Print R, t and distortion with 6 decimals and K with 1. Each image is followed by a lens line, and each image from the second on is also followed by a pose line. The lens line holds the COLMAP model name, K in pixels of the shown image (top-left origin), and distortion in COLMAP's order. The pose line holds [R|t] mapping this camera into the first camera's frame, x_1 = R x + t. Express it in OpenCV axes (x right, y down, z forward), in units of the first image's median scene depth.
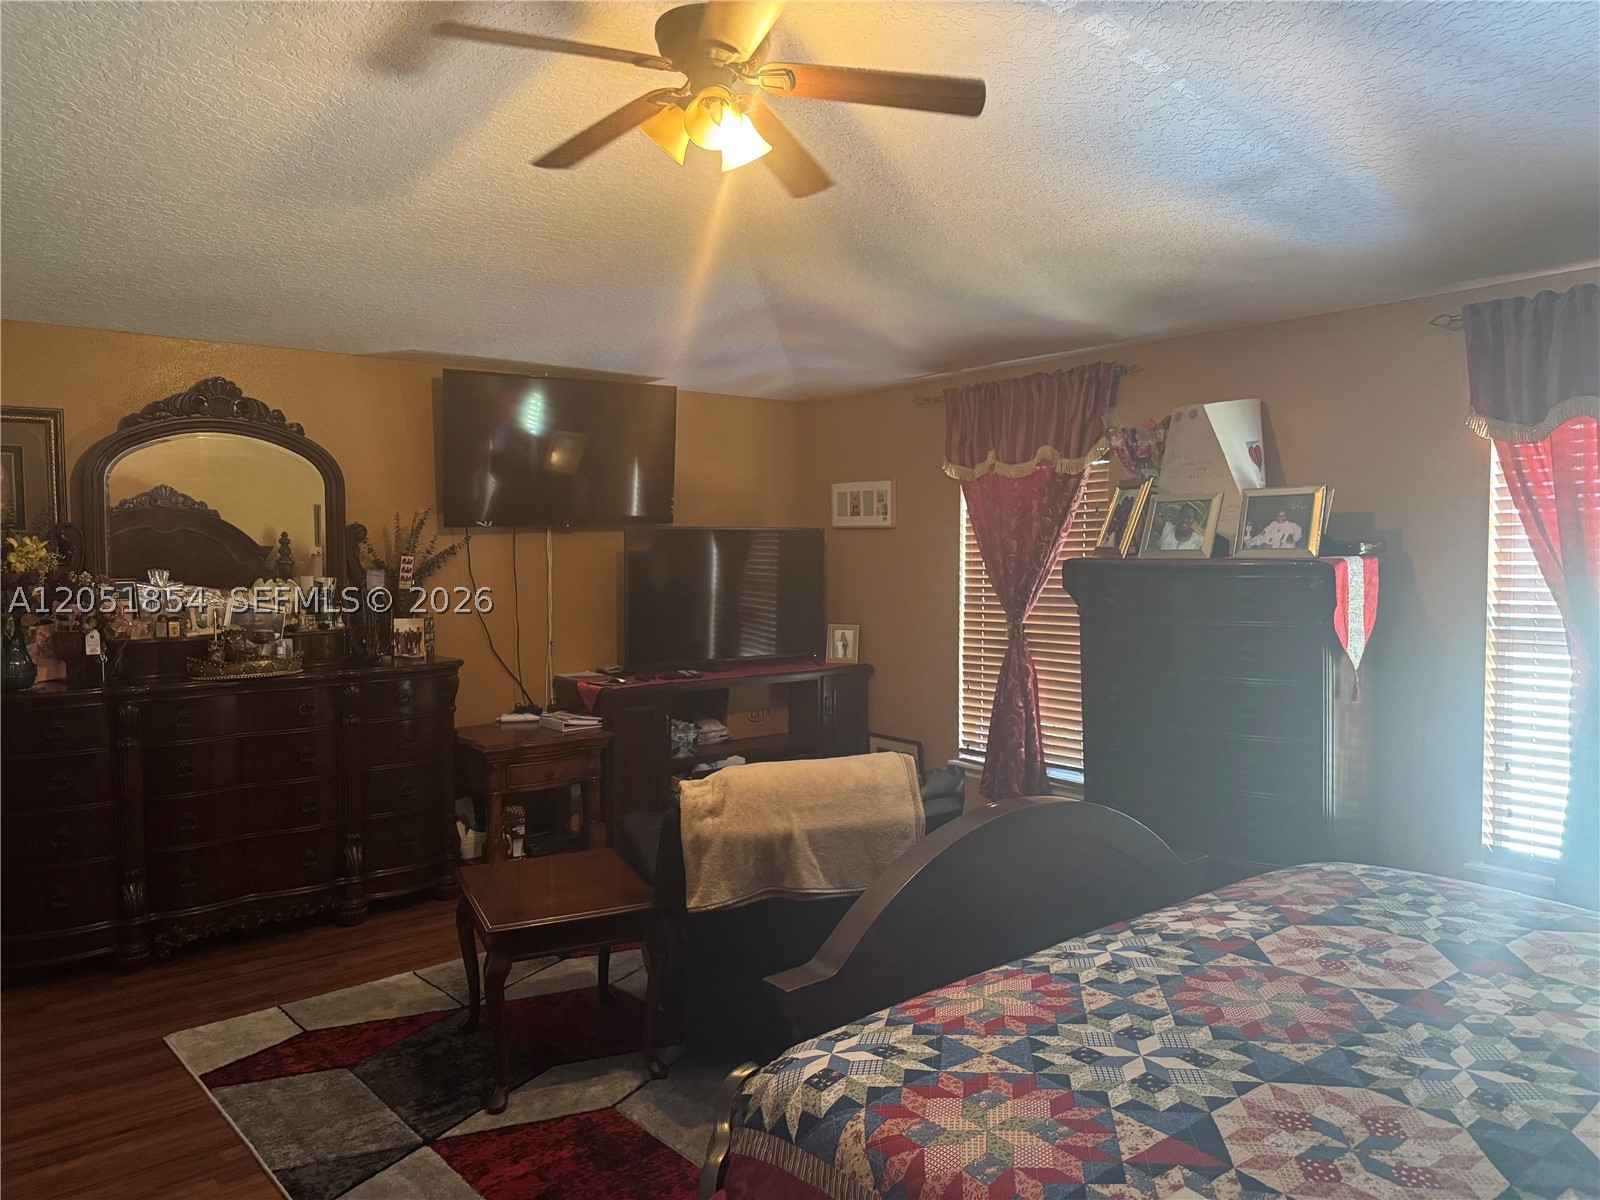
lens RADIAL K [[1125.5, 0, 804.7], [0, 1125.5, 610.6], [0, 0, 1]] dist [0.074782, -0.092620]
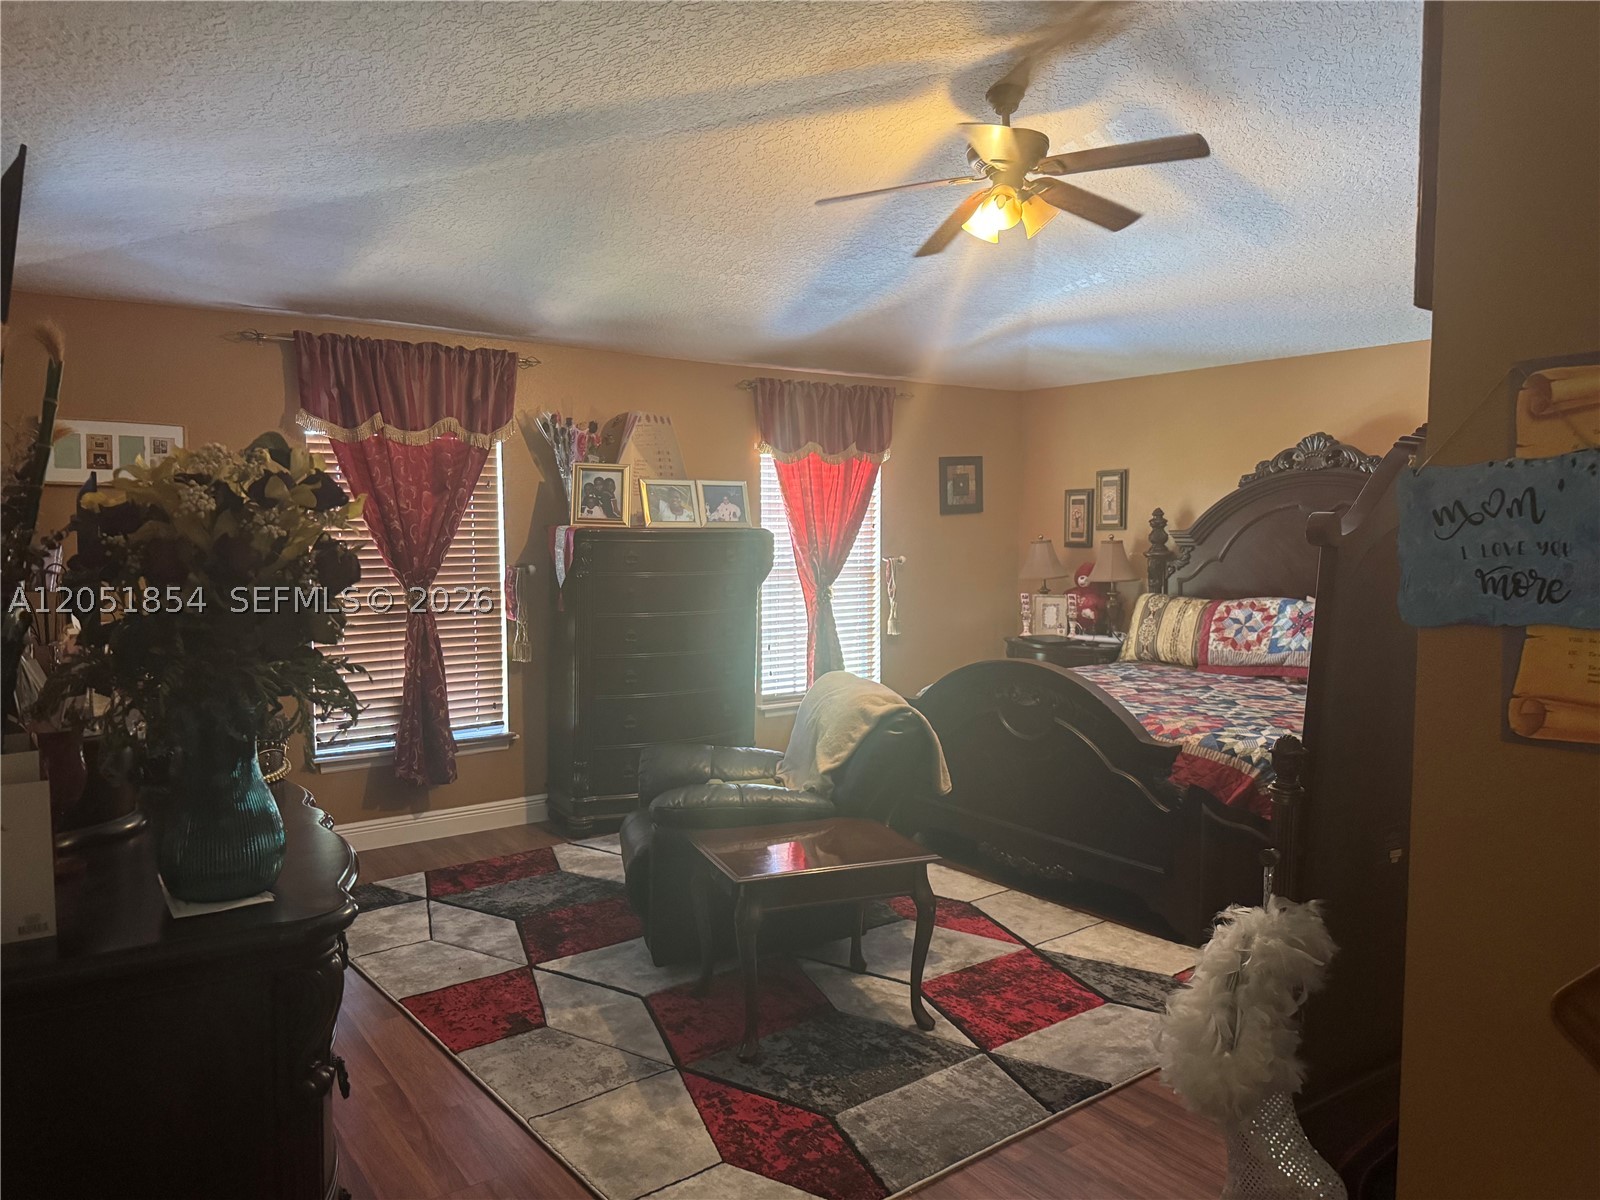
lens RADIAL K [[1125.5, 0, 800.6], [0, 1125.5, 608.9], [0, 0, 1]] dist [0.074782, -0.092620]
pose [[0.054753, -0.064235, 0.996432, -1.054354], [0.051837, 0.996766, 0.061408, -0.025990], [-0.997153, 0.048290, 0.057906, 0.822194]]
